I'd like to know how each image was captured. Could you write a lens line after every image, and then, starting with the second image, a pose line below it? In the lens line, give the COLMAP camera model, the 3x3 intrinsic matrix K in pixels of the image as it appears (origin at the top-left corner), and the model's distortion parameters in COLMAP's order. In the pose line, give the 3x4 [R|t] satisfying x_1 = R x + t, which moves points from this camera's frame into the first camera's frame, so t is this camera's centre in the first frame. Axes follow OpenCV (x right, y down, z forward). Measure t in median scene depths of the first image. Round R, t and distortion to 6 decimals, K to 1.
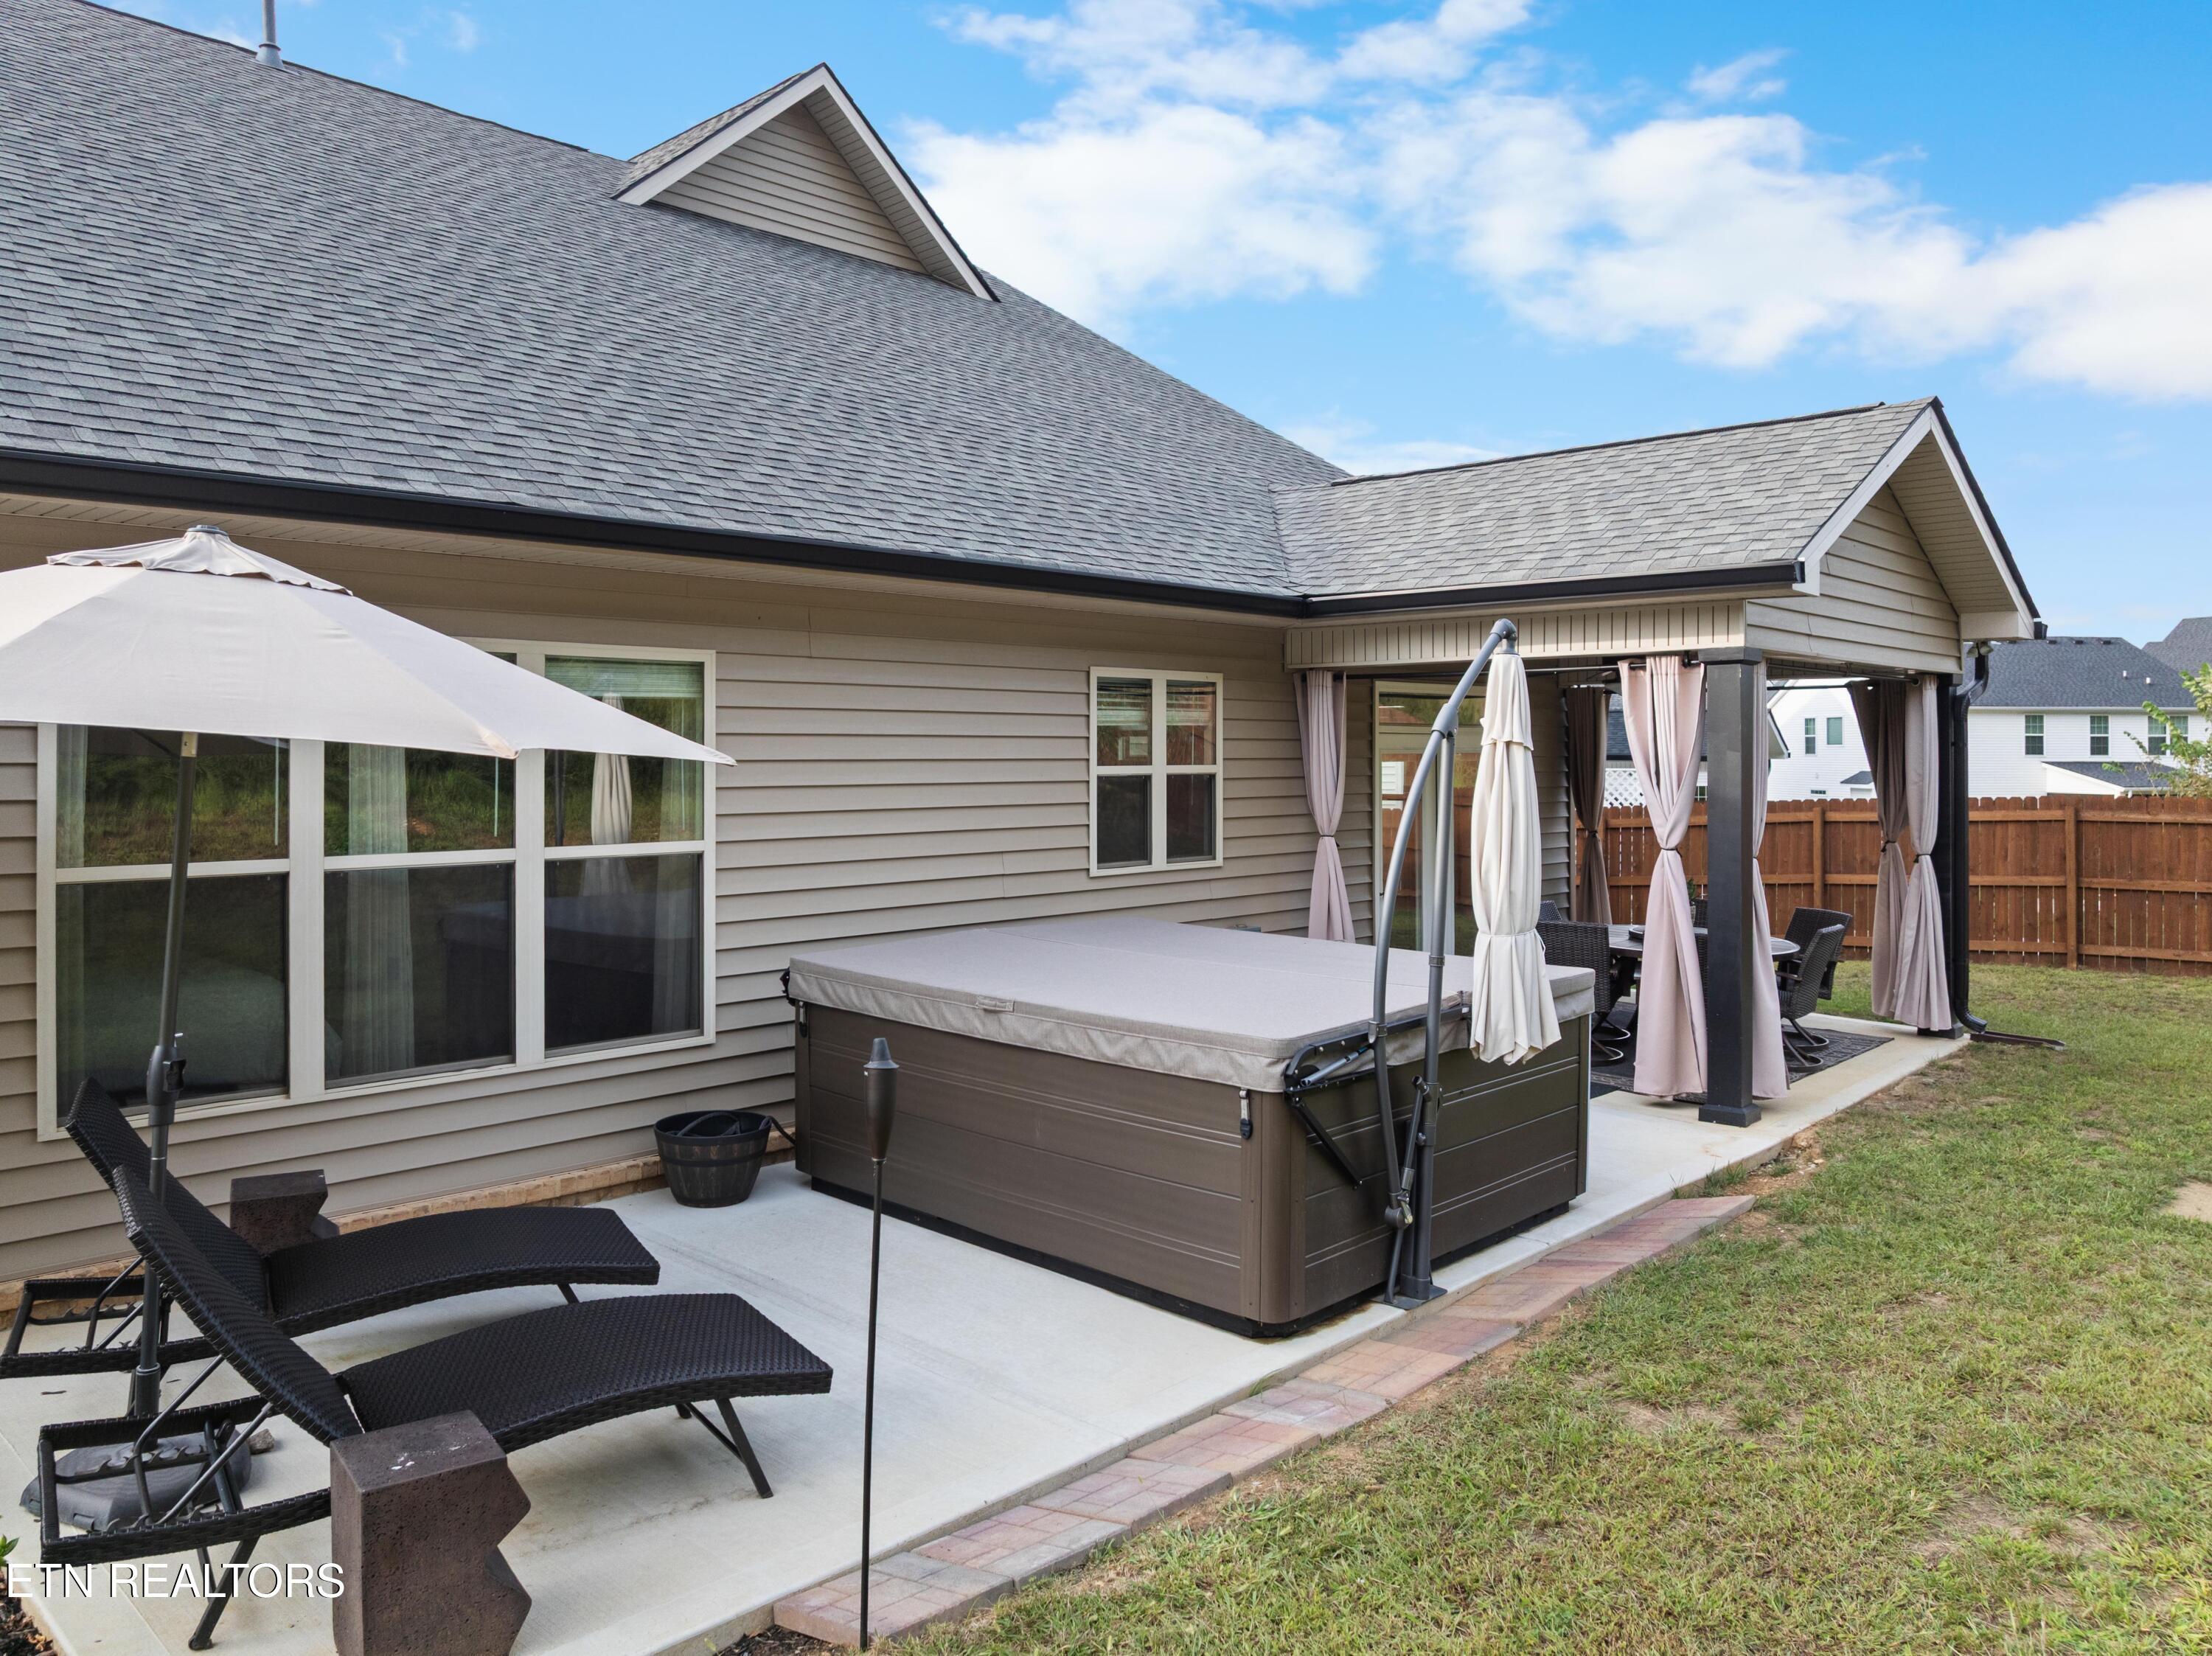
lens RADIAL K [[1582.7, 0, 1094.1], [0, 1582.7, 744.4], [0, 0, 1]] dist [-0.035784, 0.000709]
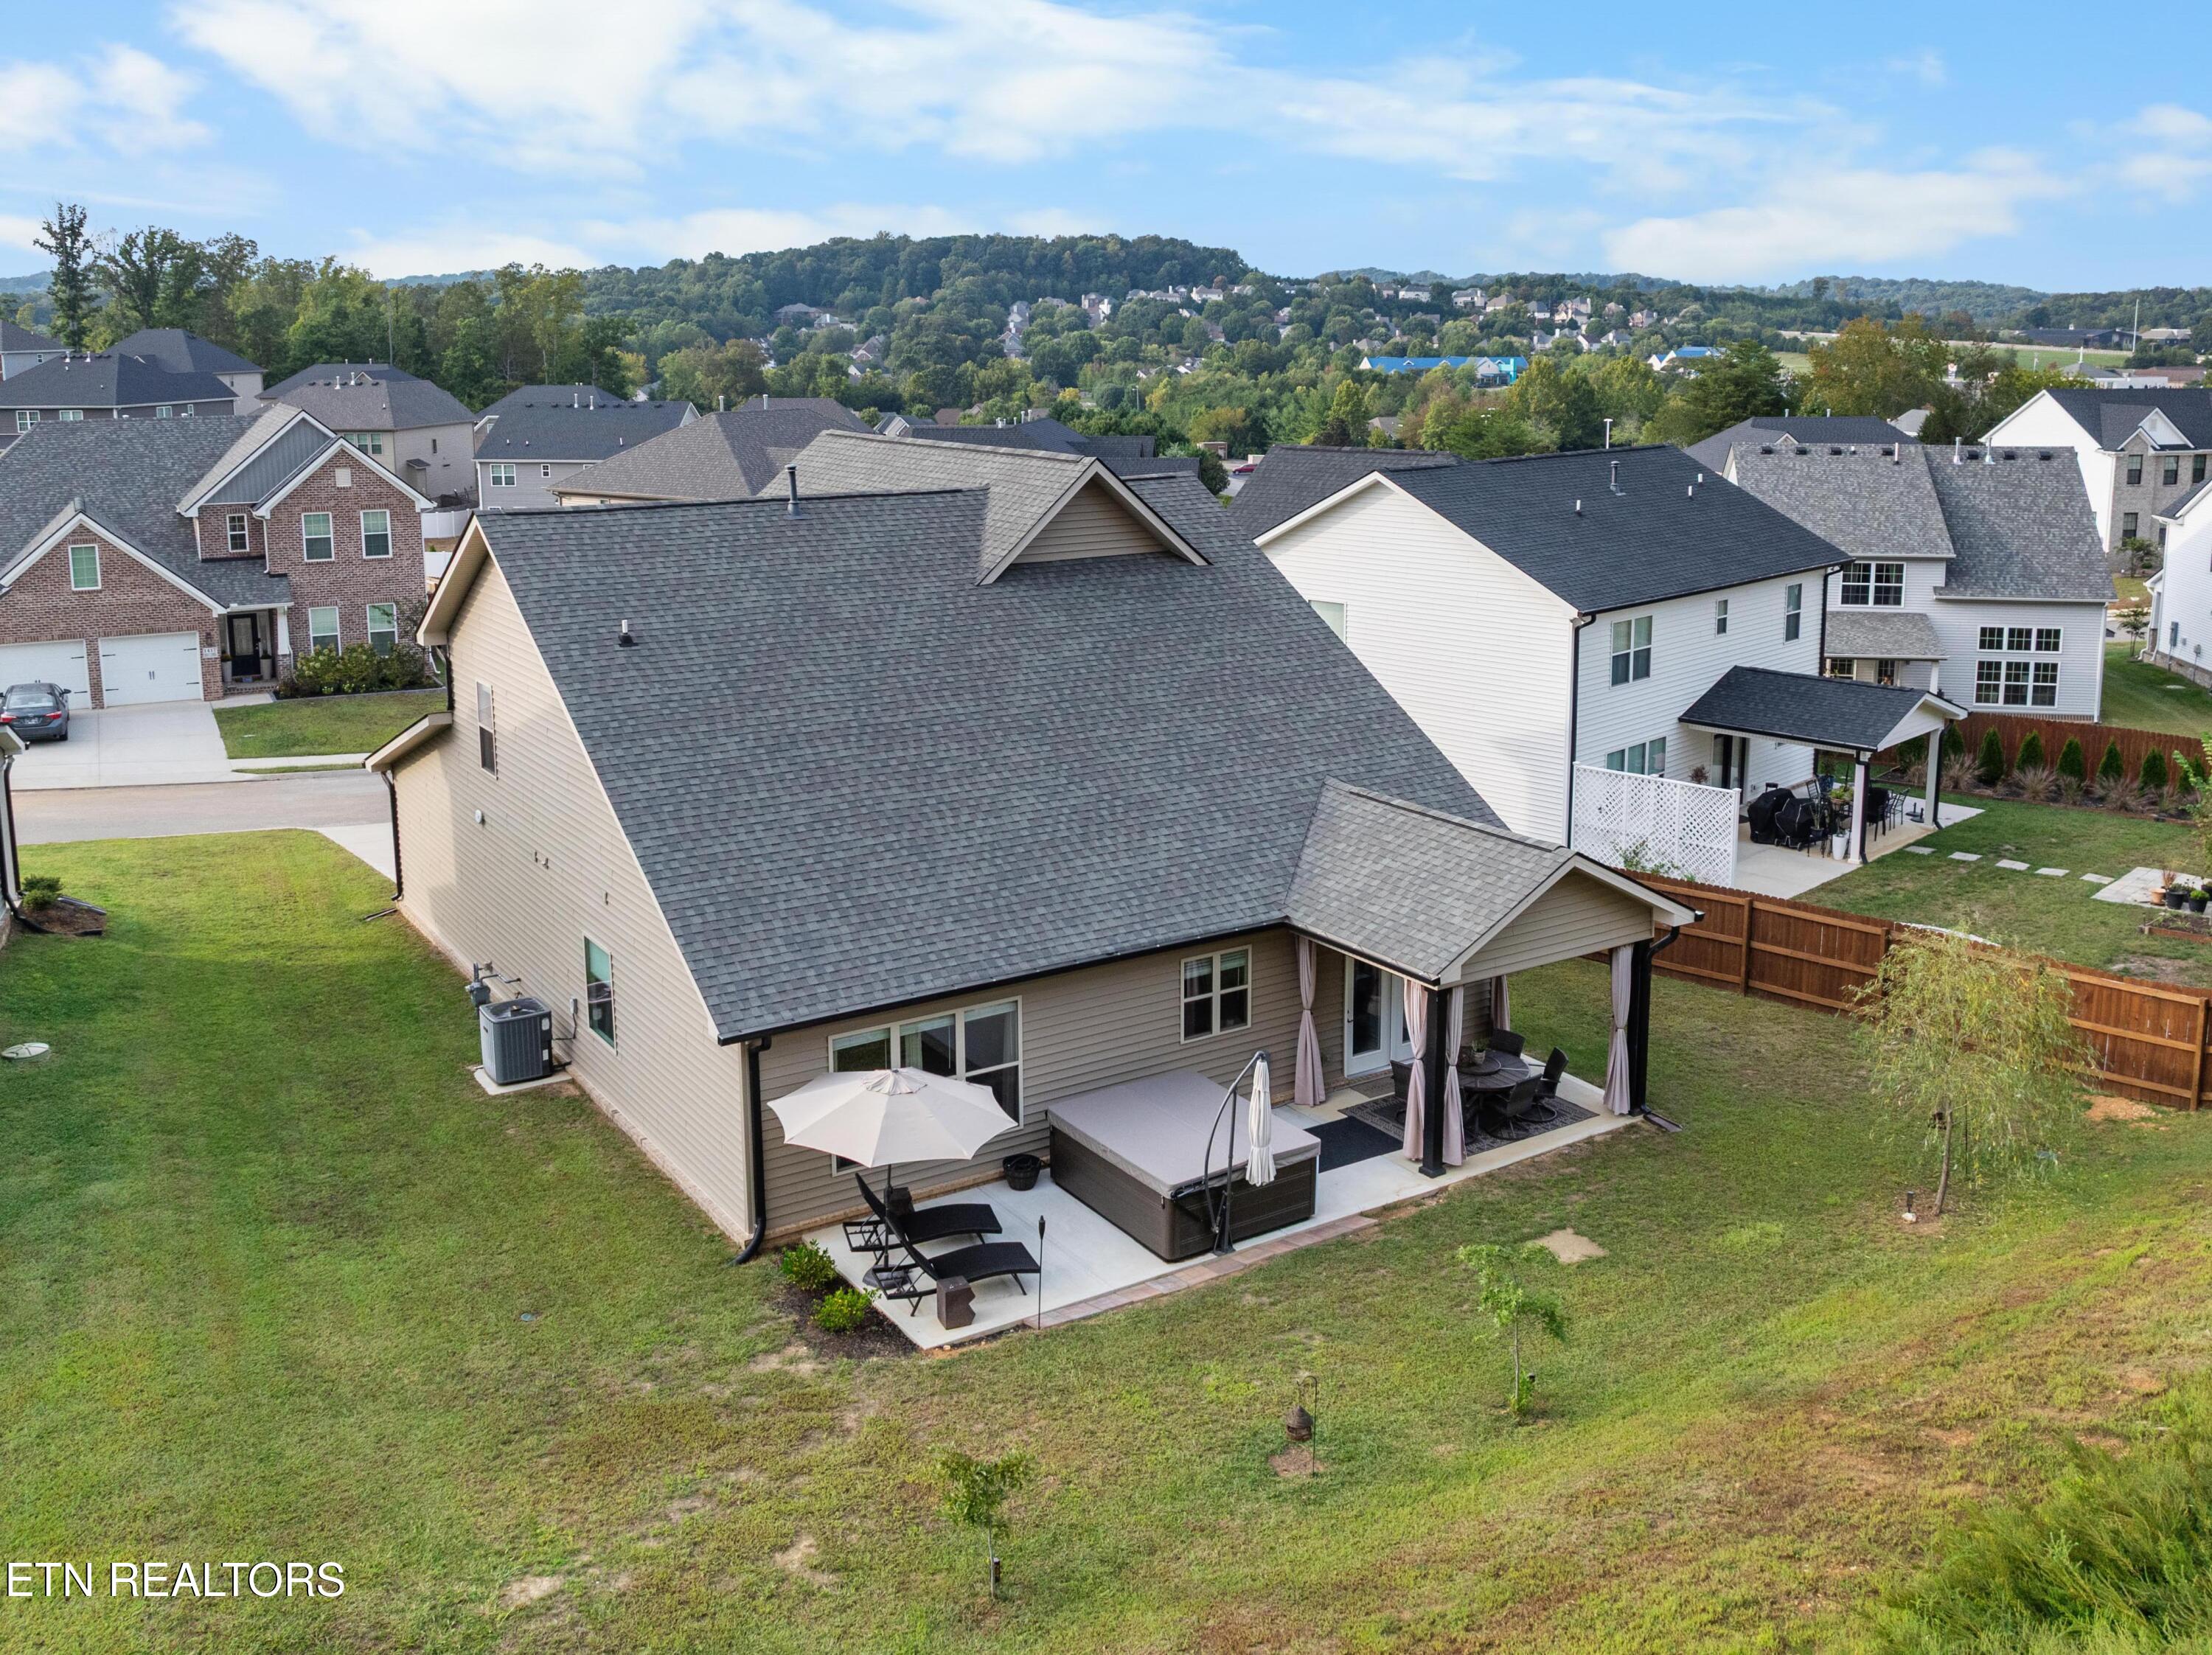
lens RADIAL K [[1903.1, 0, 1120.2], [0, 1903.1, 691.6], [0, 0, 1]] dist [0.000532, -0.100012]
pose [[0.975722, 0.035863, -0.216058, 0.759583], [0.003448, 0.983864, 0.178883, -1.421001], [0.218987, -0.175285, 0.959854, -2.497675]]
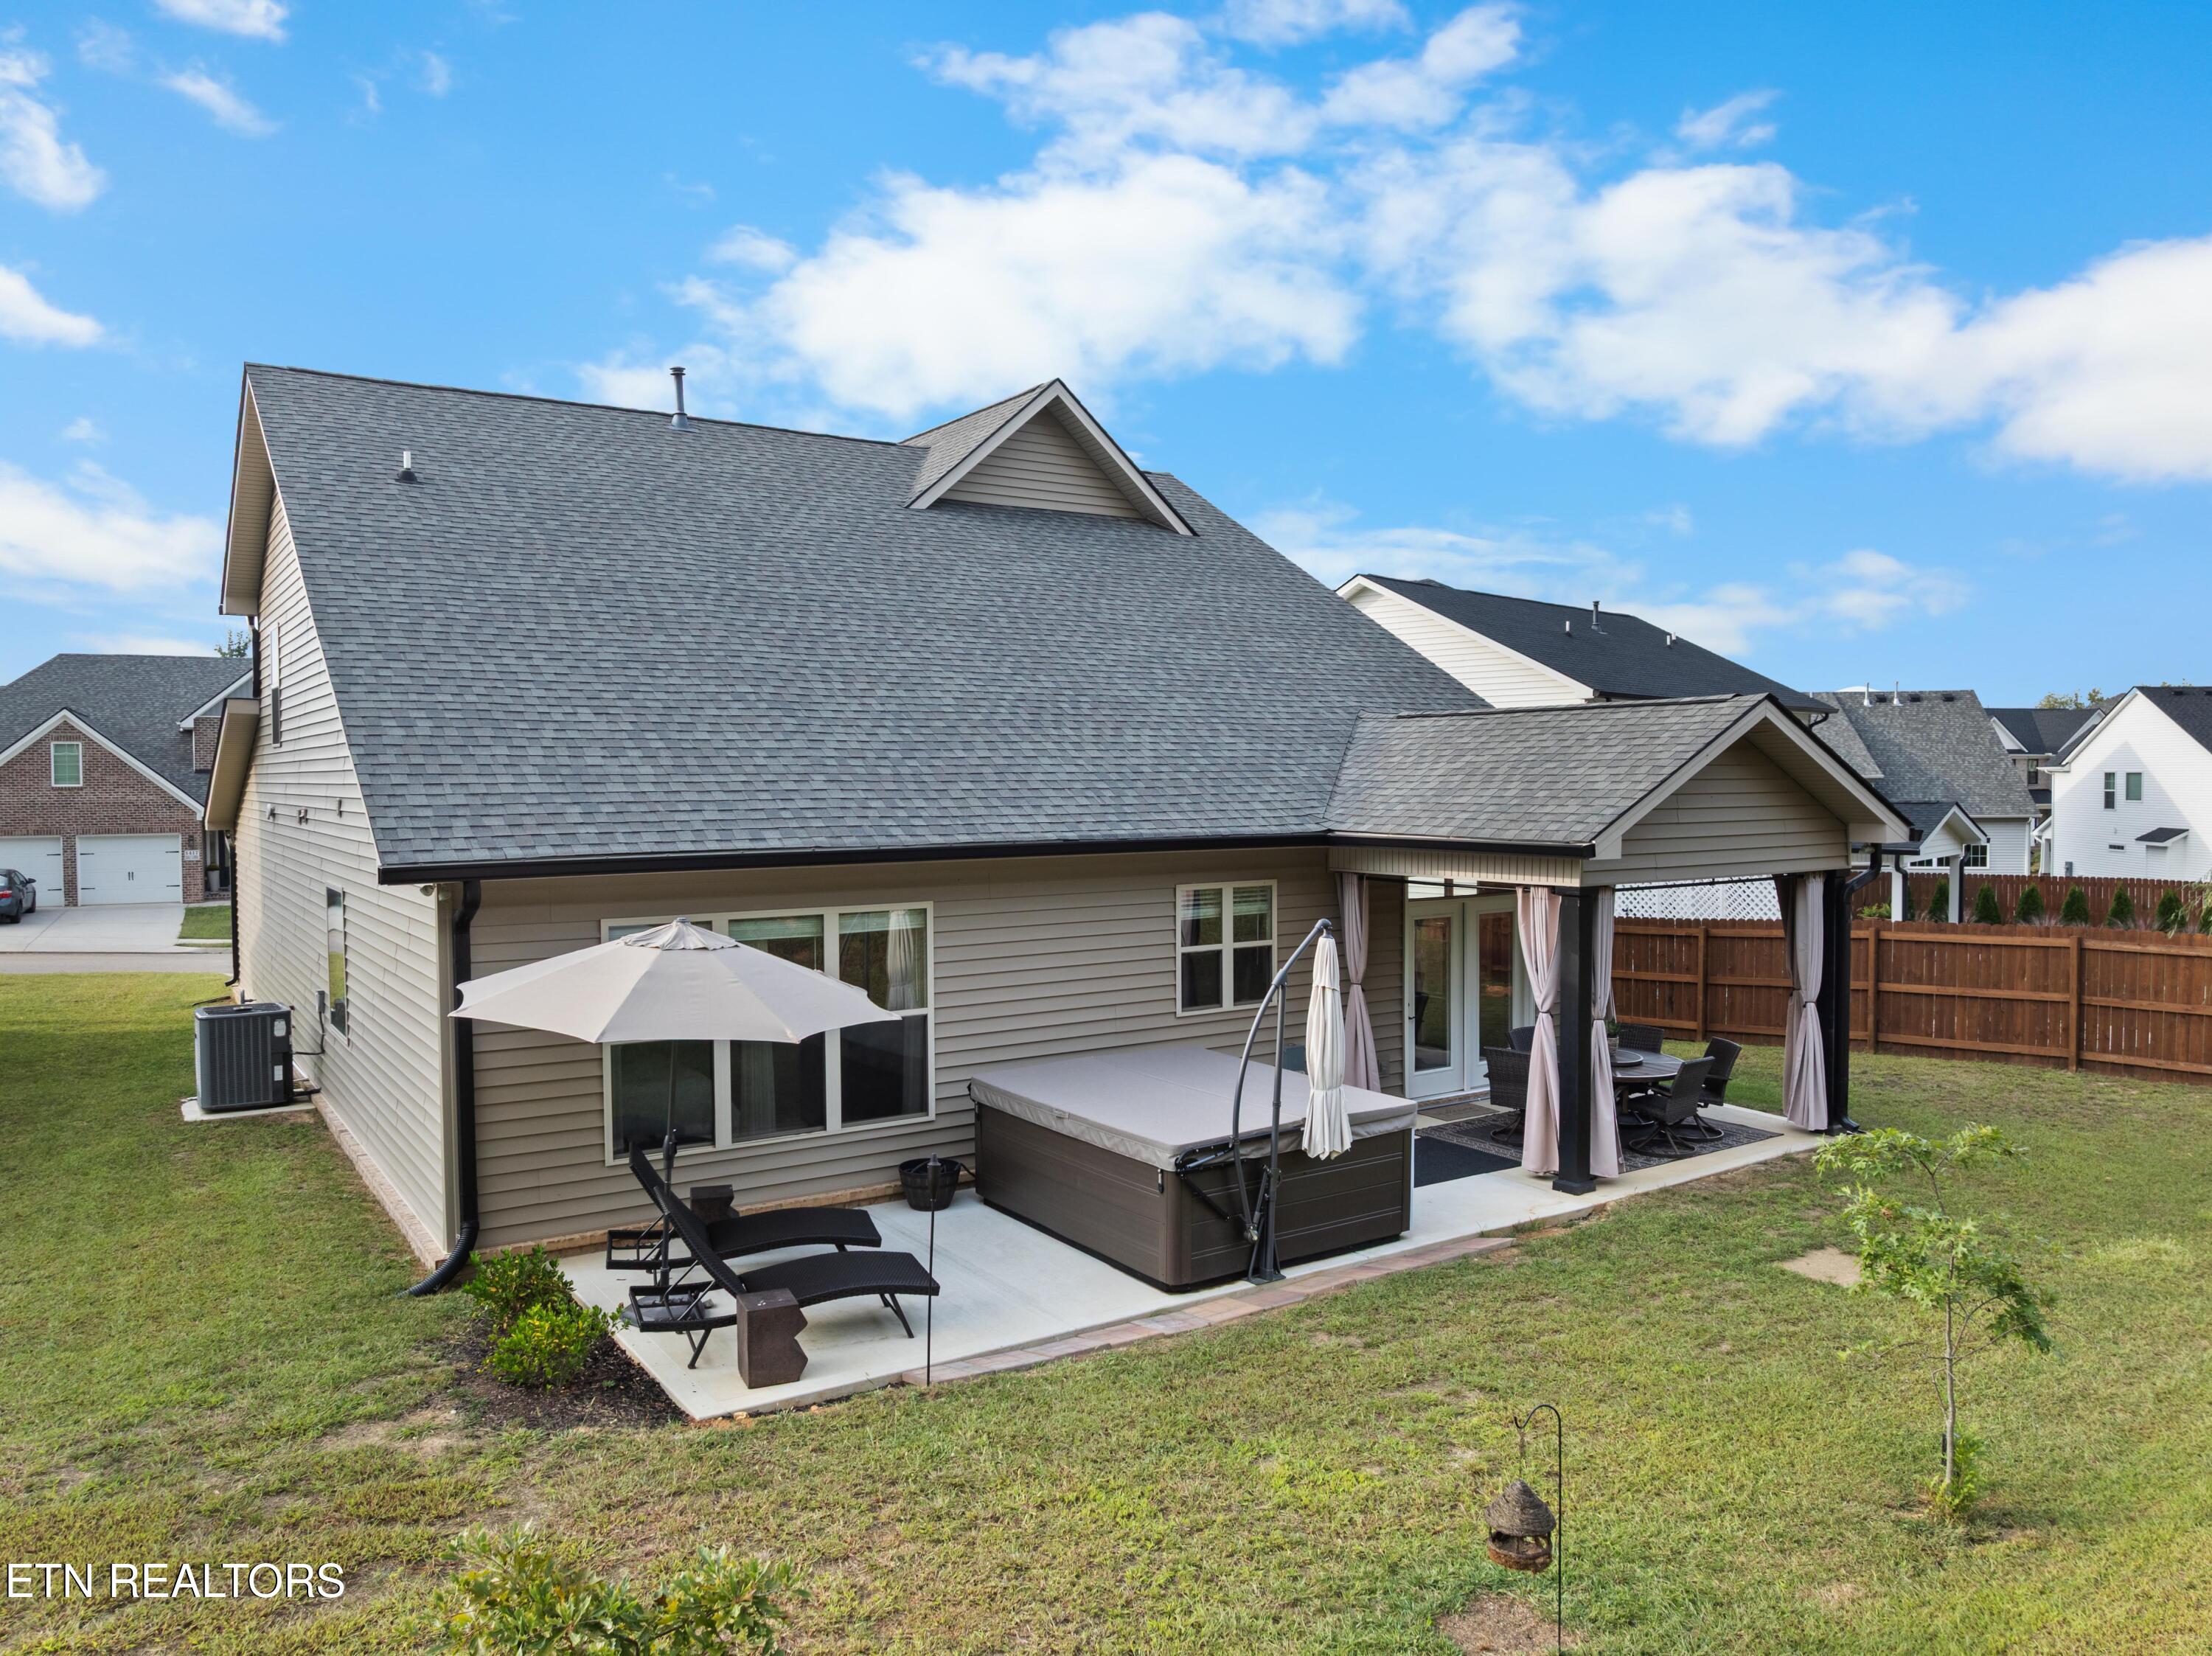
lens RADIAL K [[1537.3, 0, 1106.0], [0, 1537.3, 828.0], [0, 0, 1]] dist [-0.035371, -0.002069]
pose [[0.977942, 0.002373, -0.208863, 0.375330], [0.005869, 0.999228, 0.038833, -0.250219], [0.208794, -0.039203, 0.977174, -0.777567]]
